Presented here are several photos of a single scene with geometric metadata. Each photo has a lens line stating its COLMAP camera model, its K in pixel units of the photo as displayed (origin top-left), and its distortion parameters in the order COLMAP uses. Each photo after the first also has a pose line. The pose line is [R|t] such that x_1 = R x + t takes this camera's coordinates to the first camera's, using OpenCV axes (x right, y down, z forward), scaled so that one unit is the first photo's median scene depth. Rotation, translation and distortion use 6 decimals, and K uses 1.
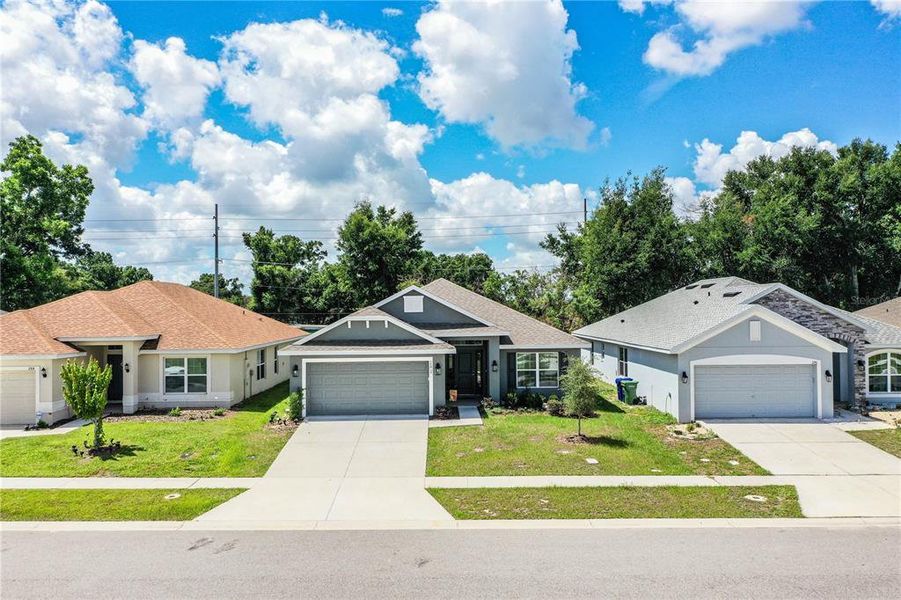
lens RADIAL K [[698.4, 0, 449.8], [0, 698.4, 302.6], [0, 0, 1]] dist [0.014643, -0.019925]
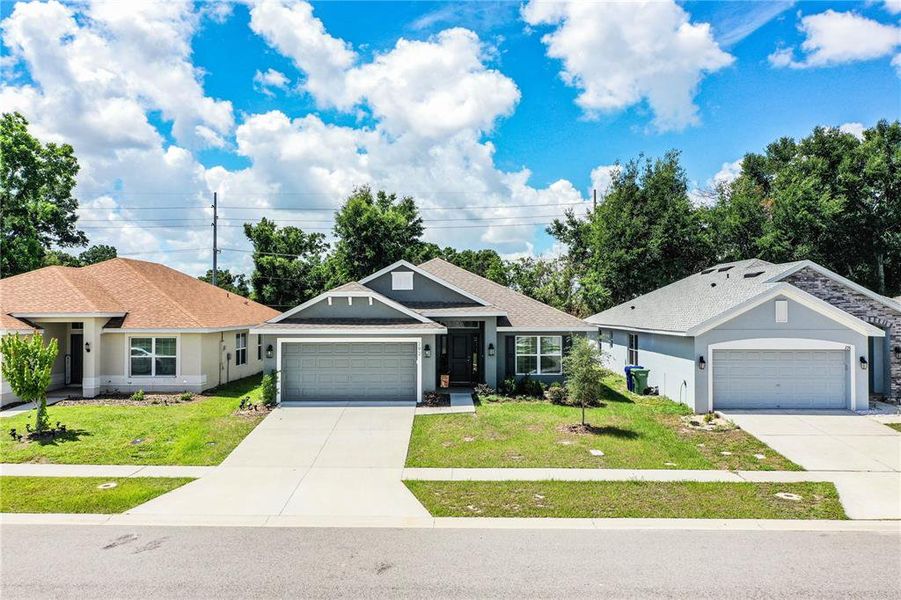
lens RADIAL K [[698.4, 0, 450.8], [0, 698.4, 298.8], [0, 0, 1]] dist [0.014643, -0.019925]
pose [[0.999881, 0.009127, -0.012455, 0.022154], [-0.009209, 0.999936, -0.006508, 0.030586], [0.012395, 0.006622, 0.999901, 0.089924]]
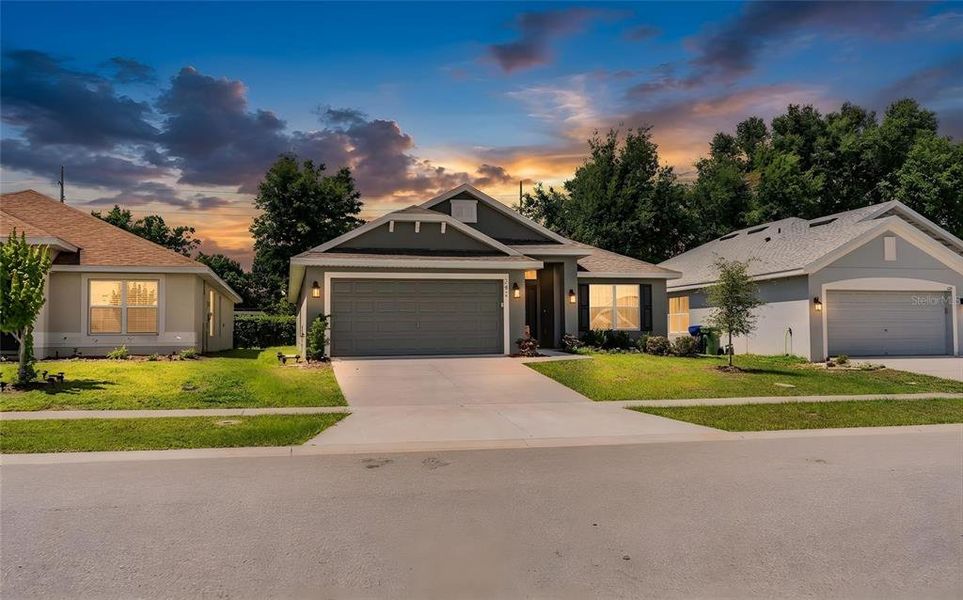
lens RADIAL K [[761.0, 0, 482.7], [0, 761.0, 299.0], [0, 0, 1]] dist [-0.000967, -0.003460]
pose [[0.972951, 0.013049, 0.230641, -0.213491], [-0.002668, 0.998971, -0.045265, 0.128365], [-0.230994, 0.043426, 0.971985, 0.222619]]
